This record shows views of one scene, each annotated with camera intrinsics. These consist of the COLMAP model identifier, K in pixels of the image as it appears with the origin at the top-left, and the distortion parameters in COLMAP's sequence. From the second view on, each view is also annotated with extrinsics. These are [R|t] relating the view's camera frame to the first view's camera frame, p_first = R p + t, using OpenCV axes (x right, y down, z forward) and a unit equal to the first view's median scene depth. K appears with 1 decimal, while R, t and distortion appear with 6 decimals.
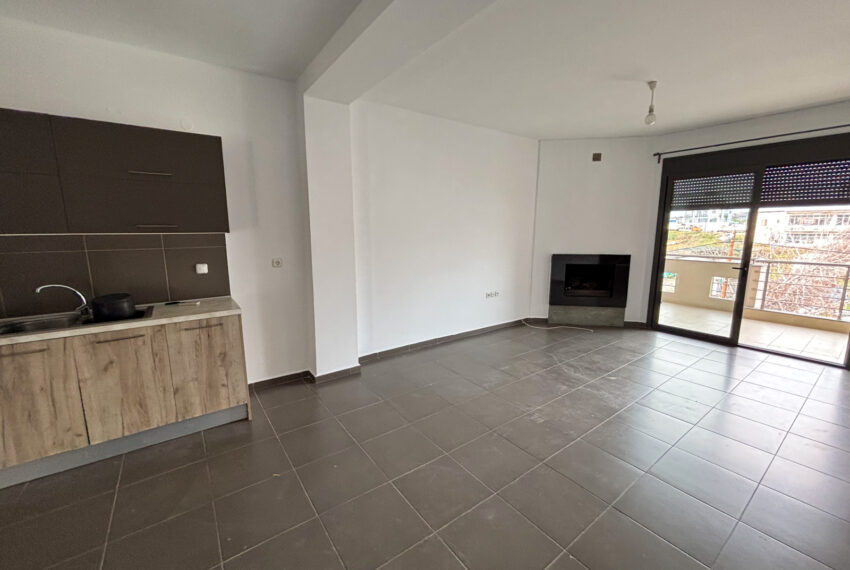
lens RADIAL K [[343.2, 0, 428.0], [0, 343.2, 282.8], [0, 0, 1]] dist [0.001319, -0.000033]
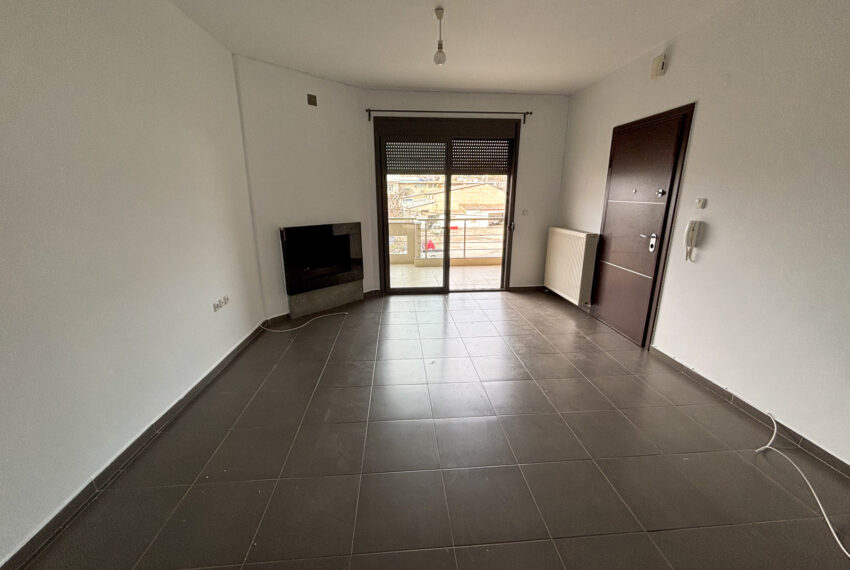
lens RADIAL K [[343.2, 0, 422.9], [0, 343.2, 284.6], [0, 0, 1]] dist [0.001319, -0.000033]
pose [[0.530214, -0.218210, 0.819303, -0.111062], [0.135589, 0.975700, 0.172118, -0.052514], [-0.836952, 0.019830, 0.546917, 0.359408]]
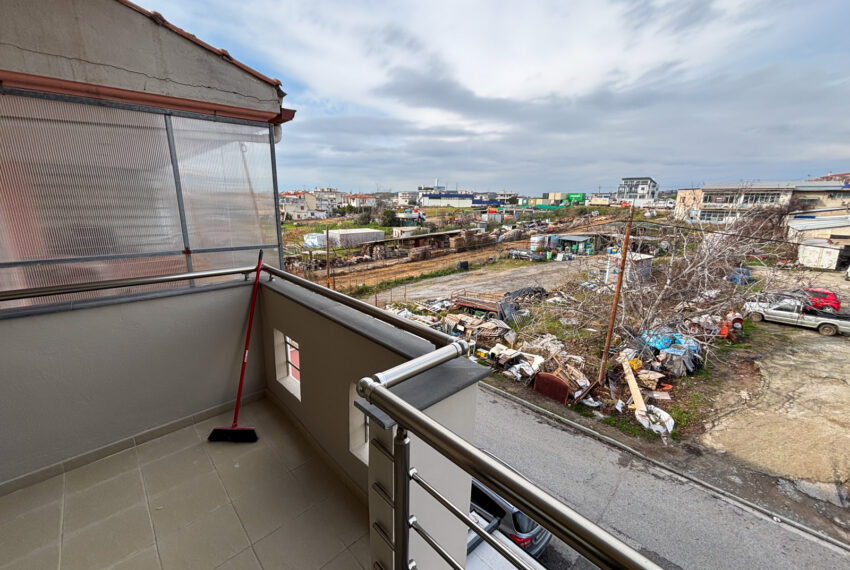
lens RADIAL K [[343.2, 0, 429.8], [0, 343.2, 285.0], [0, 0, 1]] dist [0.001319, -0.000033]
pose [[0.990229, -0.016092, 0.138522, 1.190613], [0.004287, 0.996363, 0.085101, -0.169097], [-0.139388, -0.083676, 0.986696, 1.032270]]
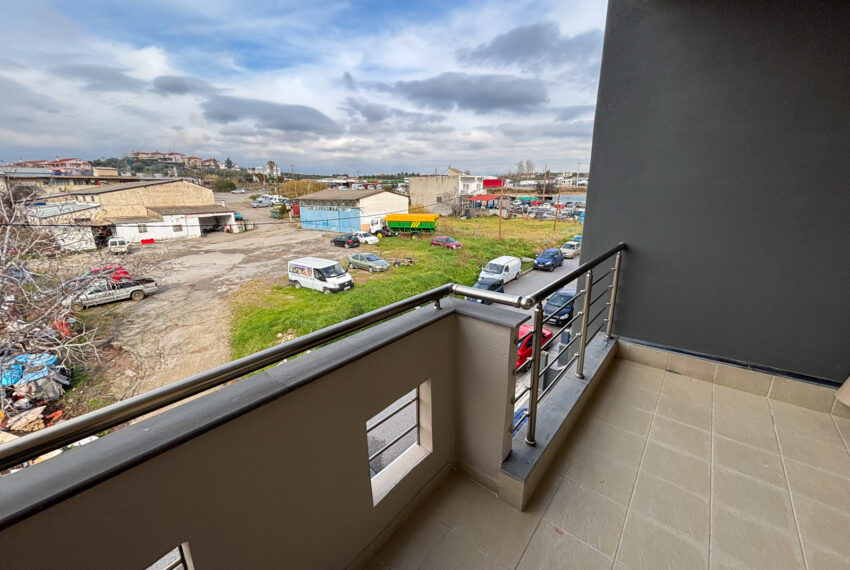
lens RADIAL K [[343.2, 0, 421.2], [0, 343.2, 282.1], [0, 0, 1]] dist [0.001319, -0.000033]
pose [[-0.242711, -0.249018, 0.937594, 0.893491], [0.164238, 0.941993, 0.292702, -0.219443], [-0.956095, 0.225031, -0.187734, 1.417562]]
